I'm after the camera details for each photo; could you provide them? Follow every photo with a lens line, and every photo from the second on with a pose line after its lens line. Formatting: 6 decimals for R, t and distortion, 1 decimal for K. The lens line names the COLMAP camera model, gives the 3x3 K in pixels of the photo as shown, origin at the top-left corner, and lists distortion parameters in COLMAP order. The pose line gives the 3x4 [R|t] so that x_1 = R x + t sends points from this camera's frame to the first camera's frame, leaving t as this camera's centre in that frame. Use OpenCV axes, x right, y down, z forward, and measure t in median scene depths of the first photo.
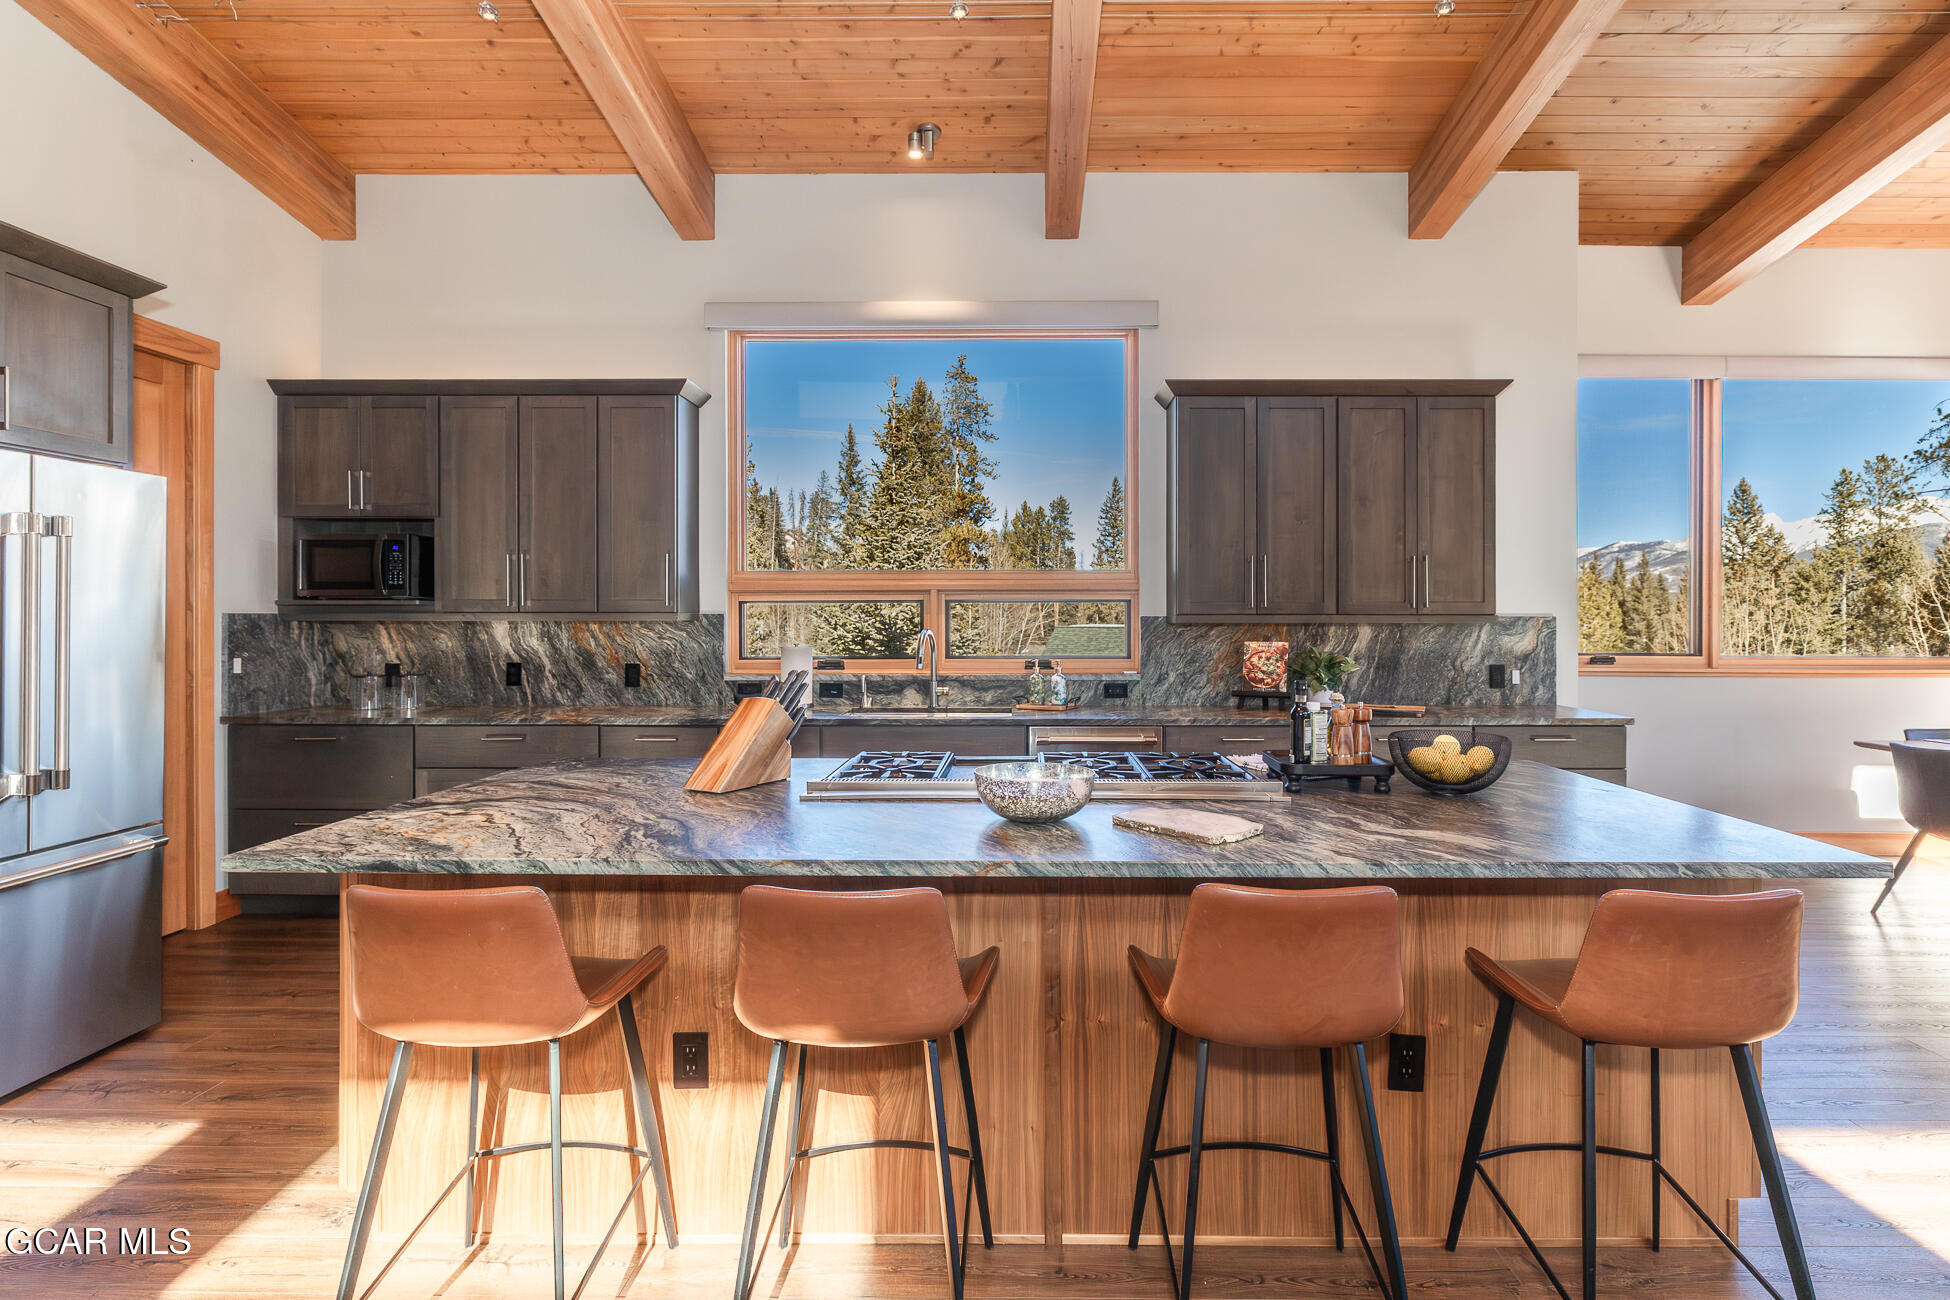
lens RADIAL K [[989.9, 0, 1007.9], [0, 989.9, 621.5], [0, 0, 1]] dist [-0.005374, 0.001170]
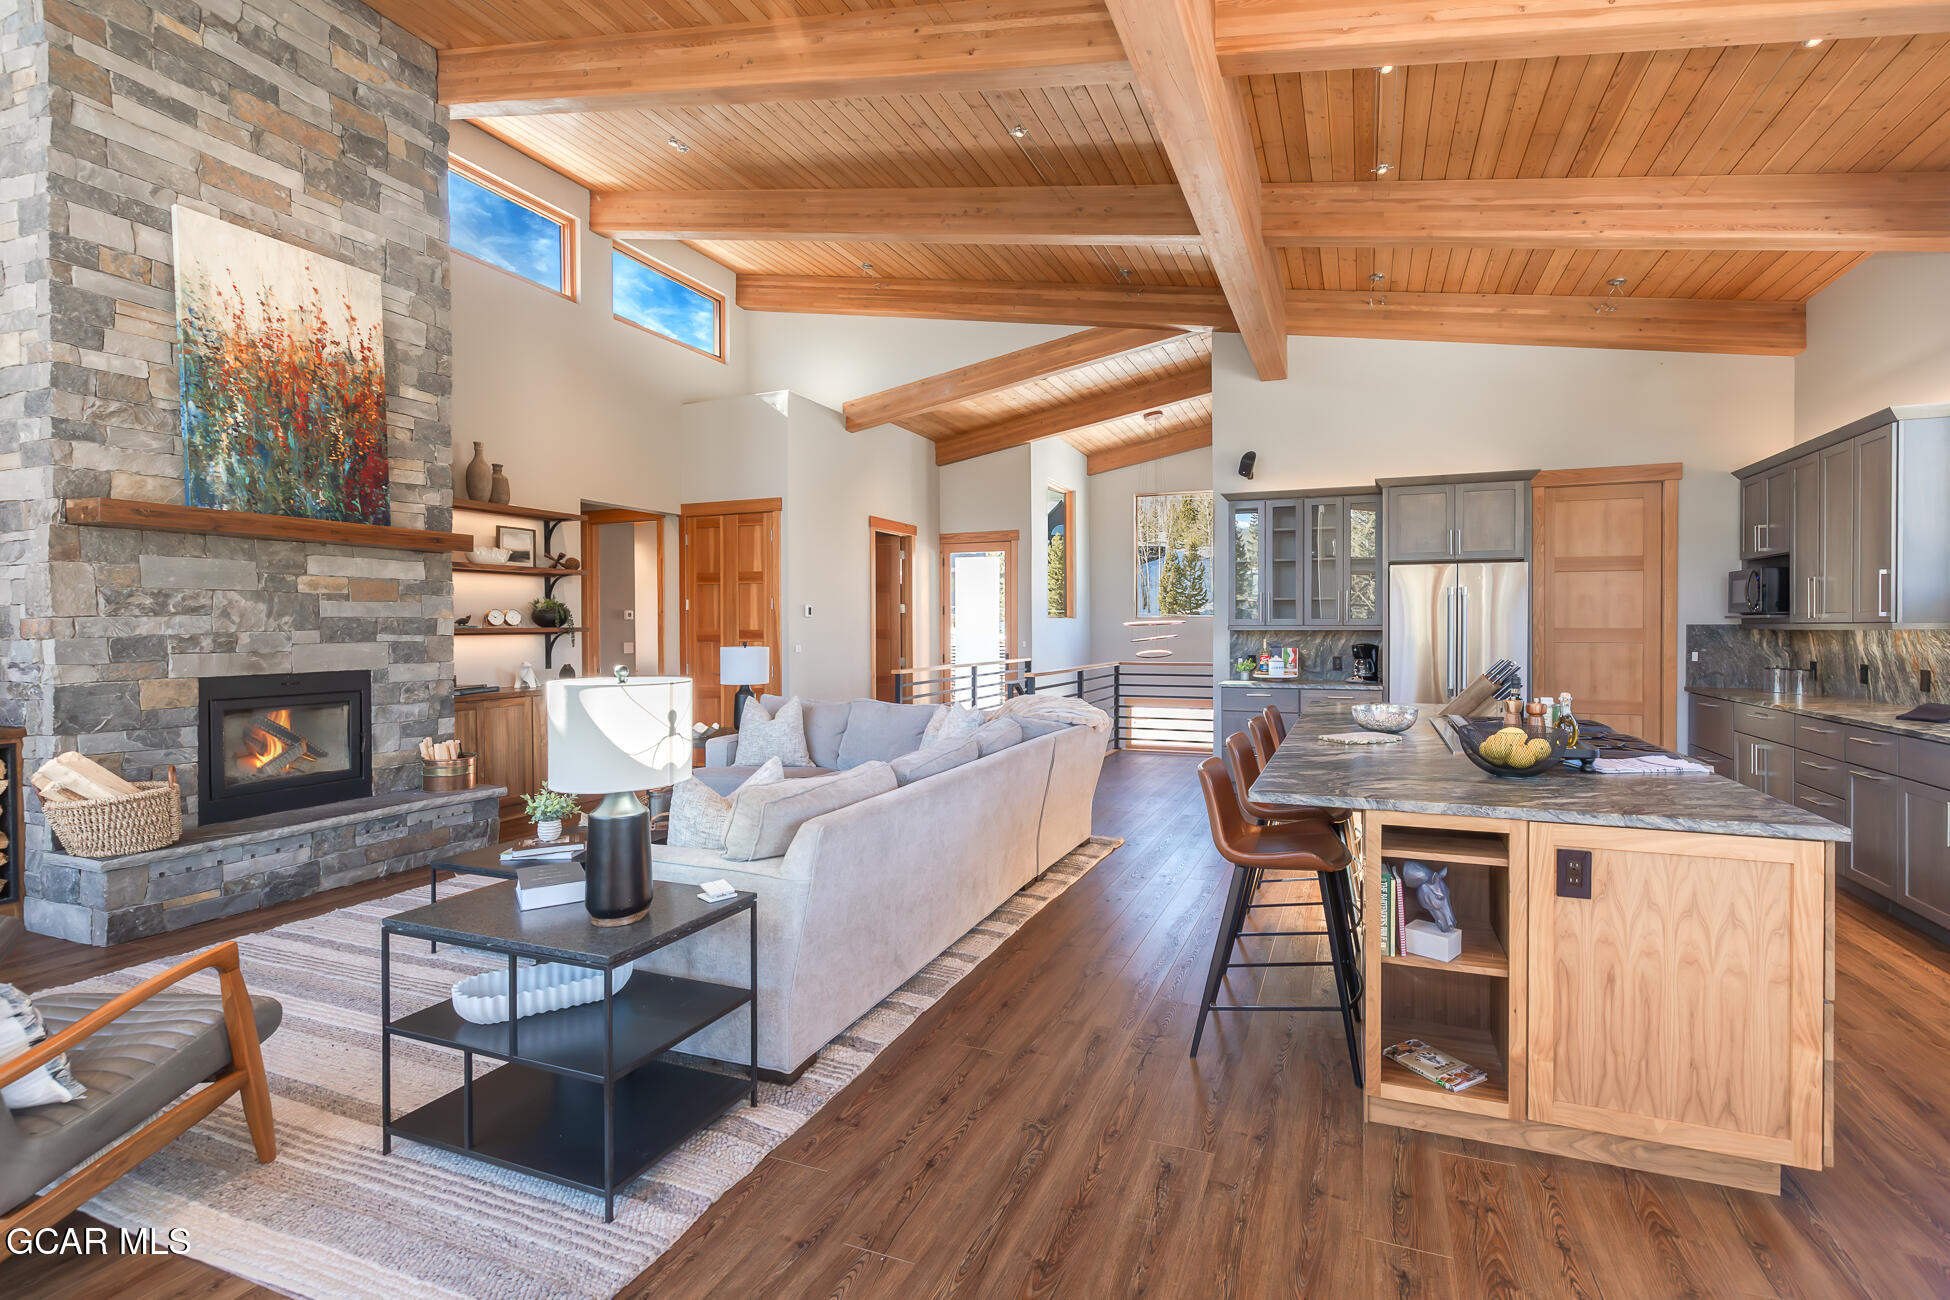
lens RADIAL K [[850.8, 0, 1052.8], [0, 850.8, 635.9], [0, 0, 1]] dist [0.003870, -0.000510]
pose [[-0.328864, 0.008676, -0.944338, 0.804469], [-0.000377, 0.999957, 0.009319, -0.002402], [0.944377, 0.003421, -0.328846, 0.418328]]
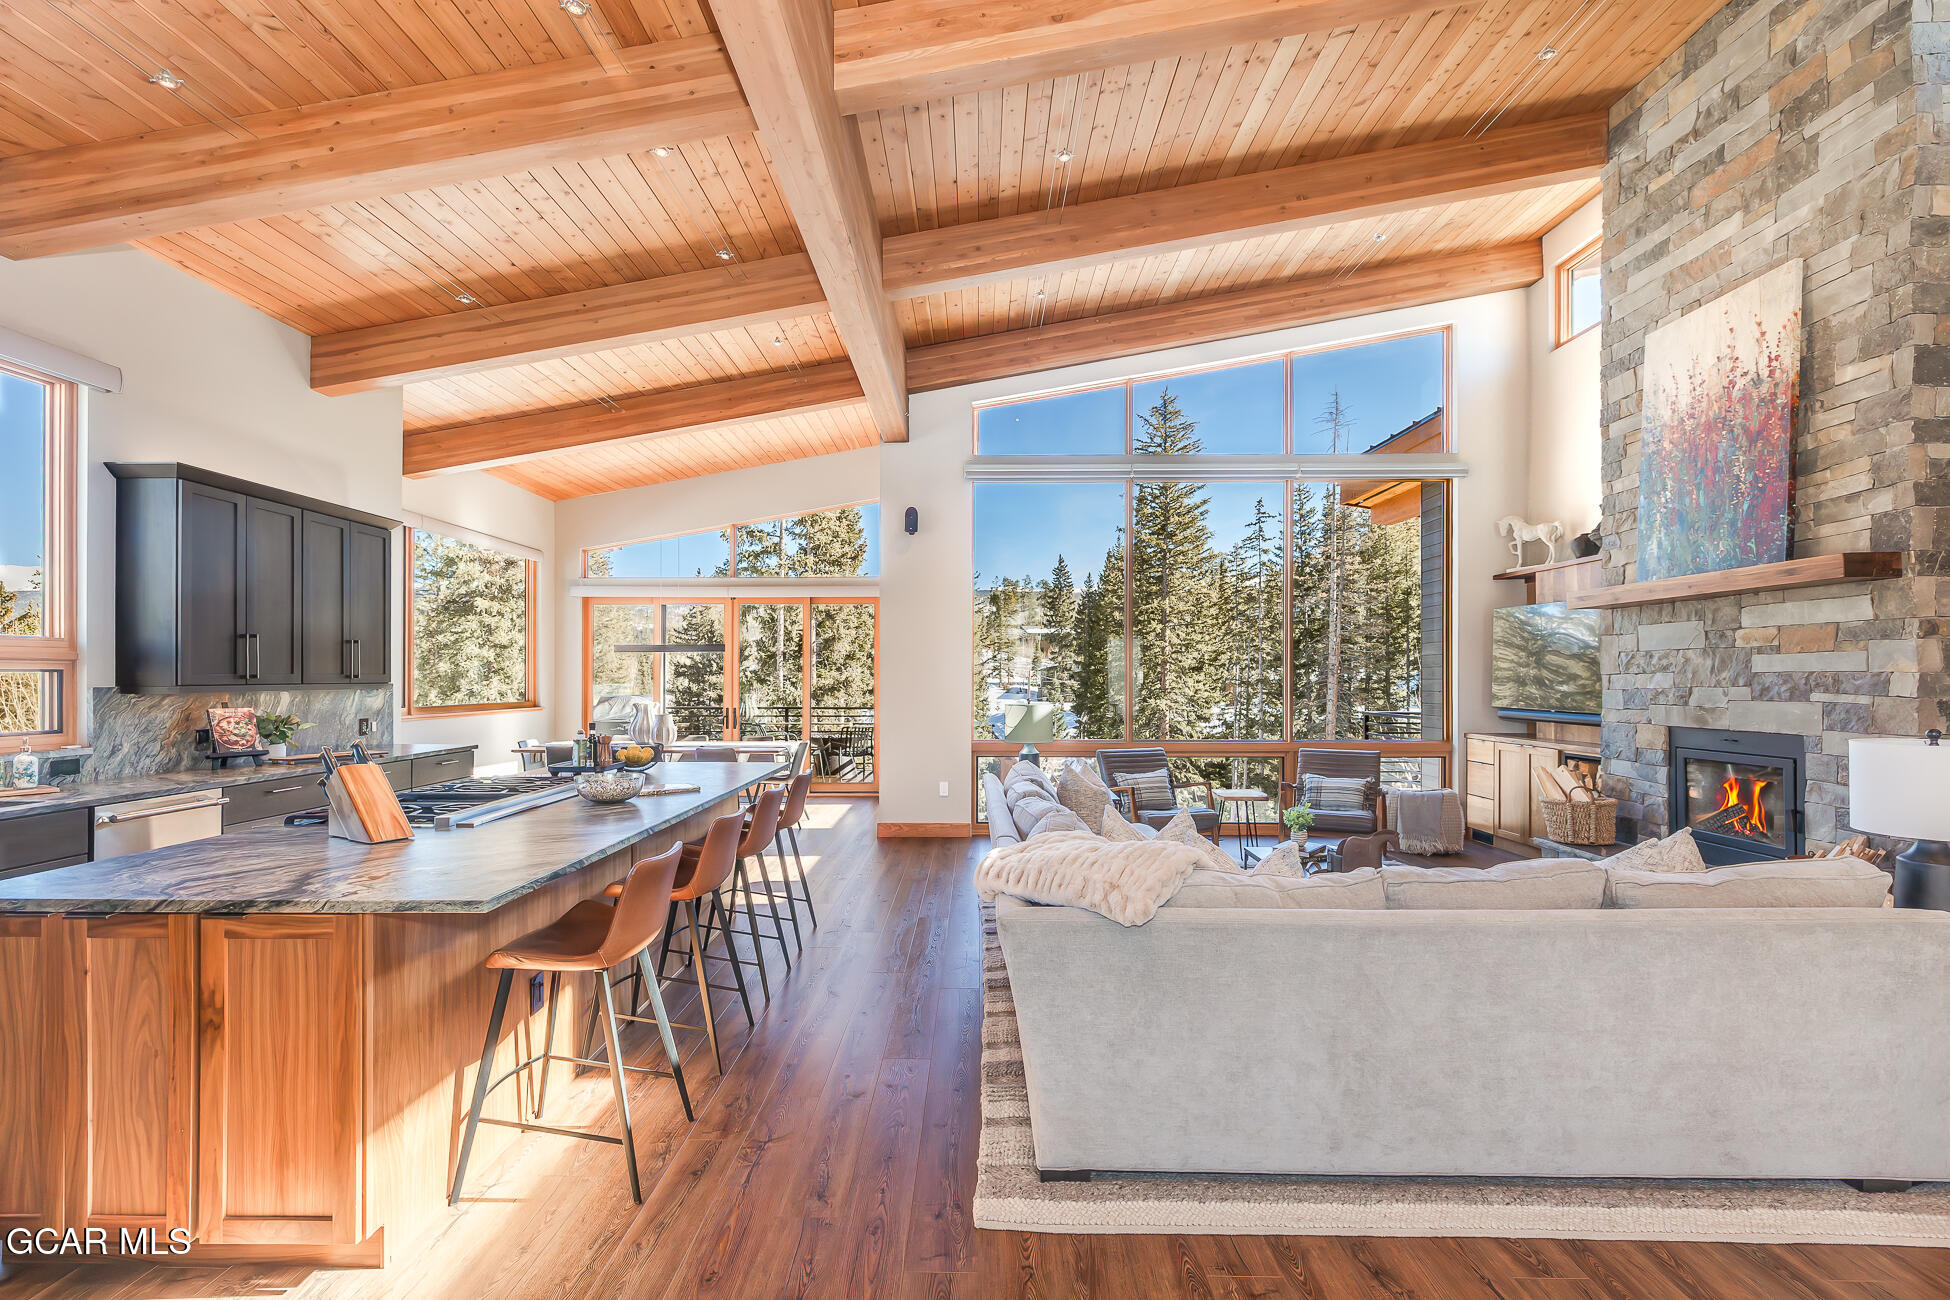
lens RADIAL K [[850.8, 0, 965.6], [0, 850.8, 677.4], [0, 0, 1]] dist [0.003870, -0.000510]
pose [[0.008331, -0.003060, 0.999961, -0.688567], [0.003597, 0.999989, 0.003030, -0.014461], [-0.999959, 0.003572, 0.008342, 0.145134]]
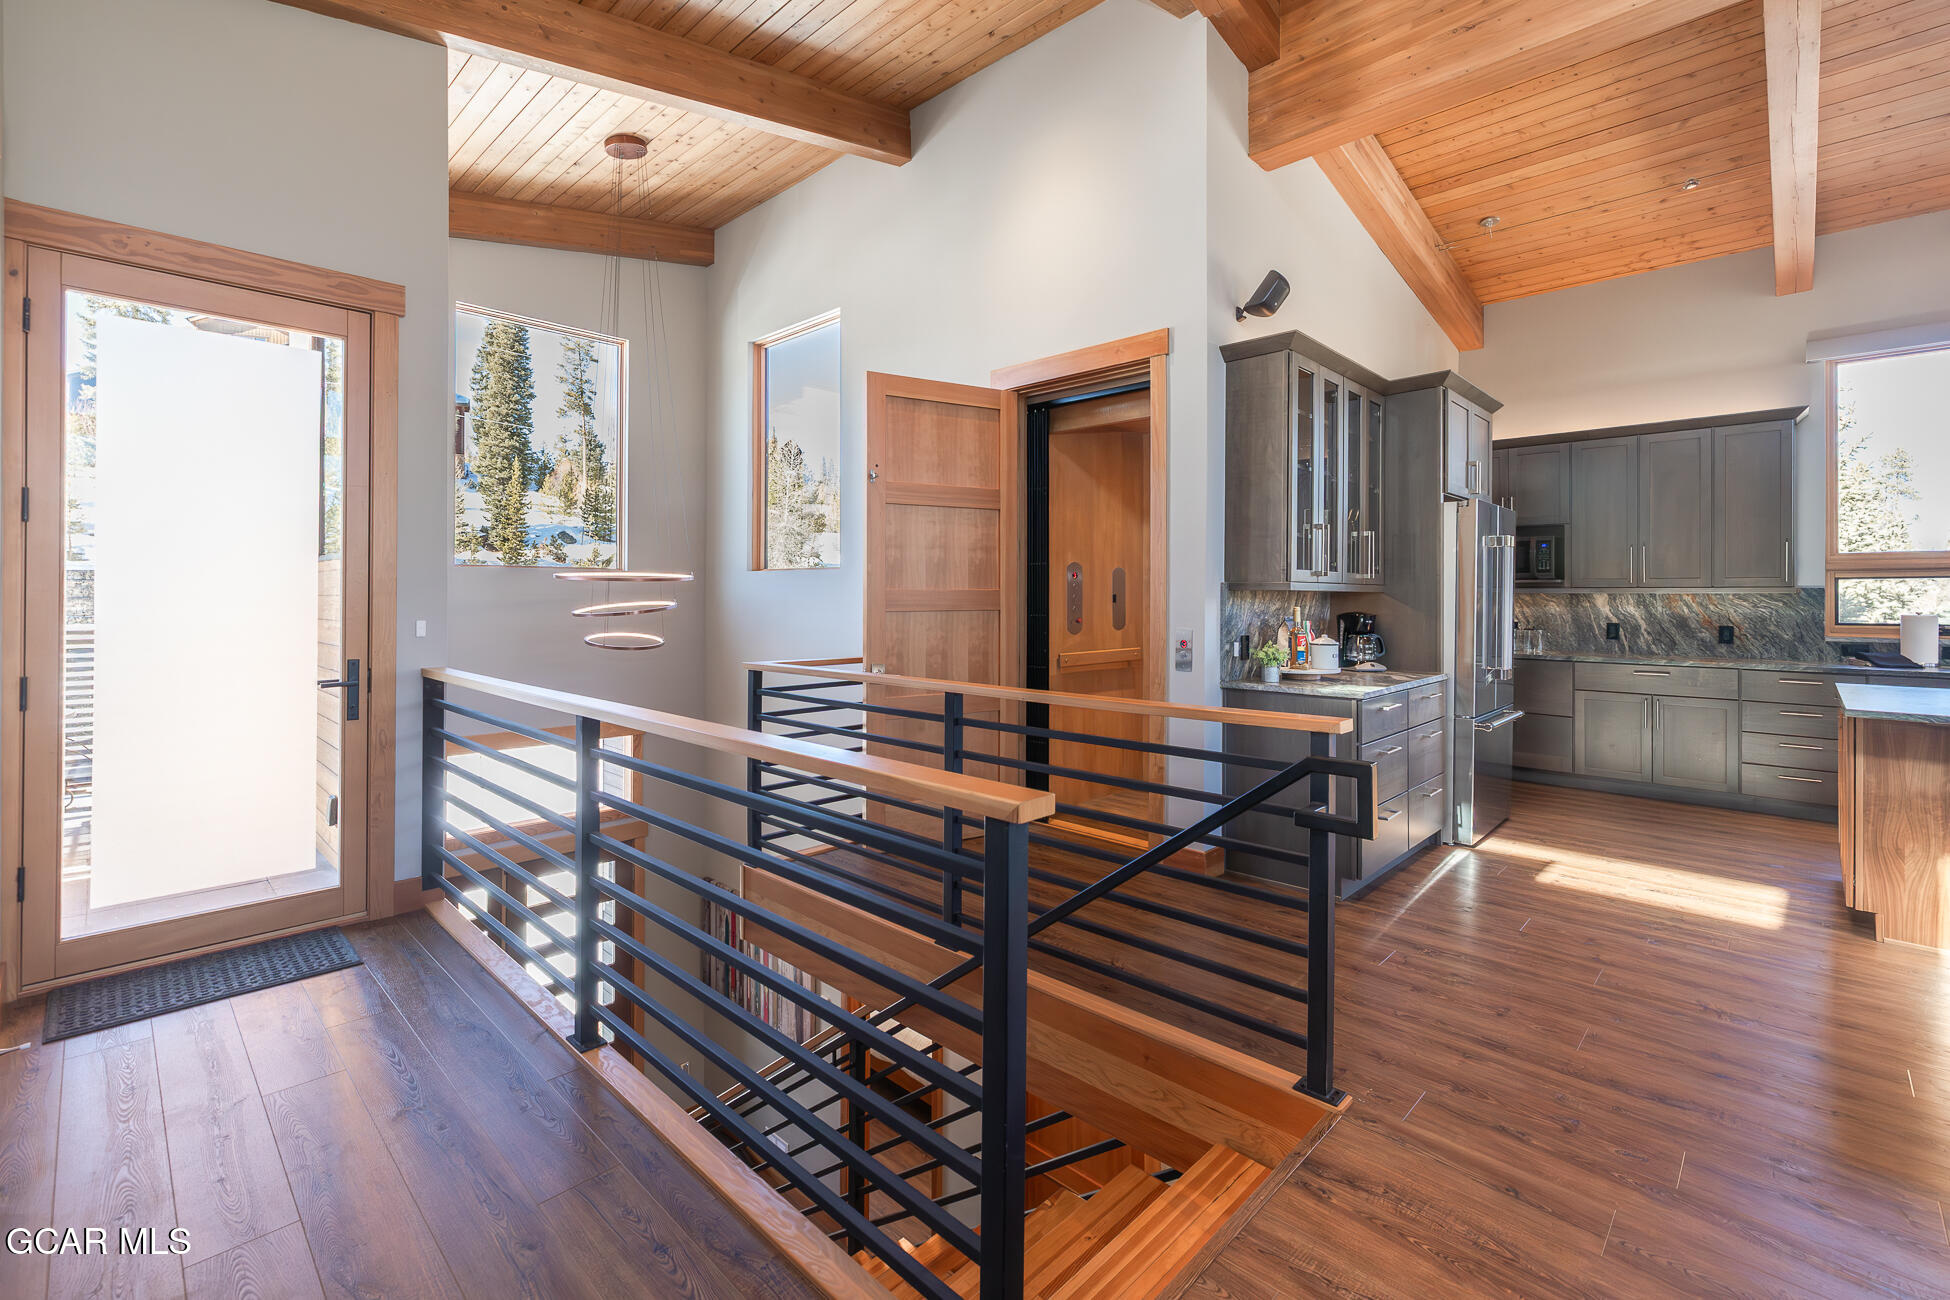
lens RADIAL K [[850.8, 0, 967.3], [0, 850.8, 597.9], [0, 0, 1]] dist [0.003870, -0.000510]
pose [[0.710761, 0.003965, -0.703422, -0.300946], [-0.004713, 0.999989, 0.000874, 0.008755], [0.703418, 0.002694, 0.710772, -0.529255]]
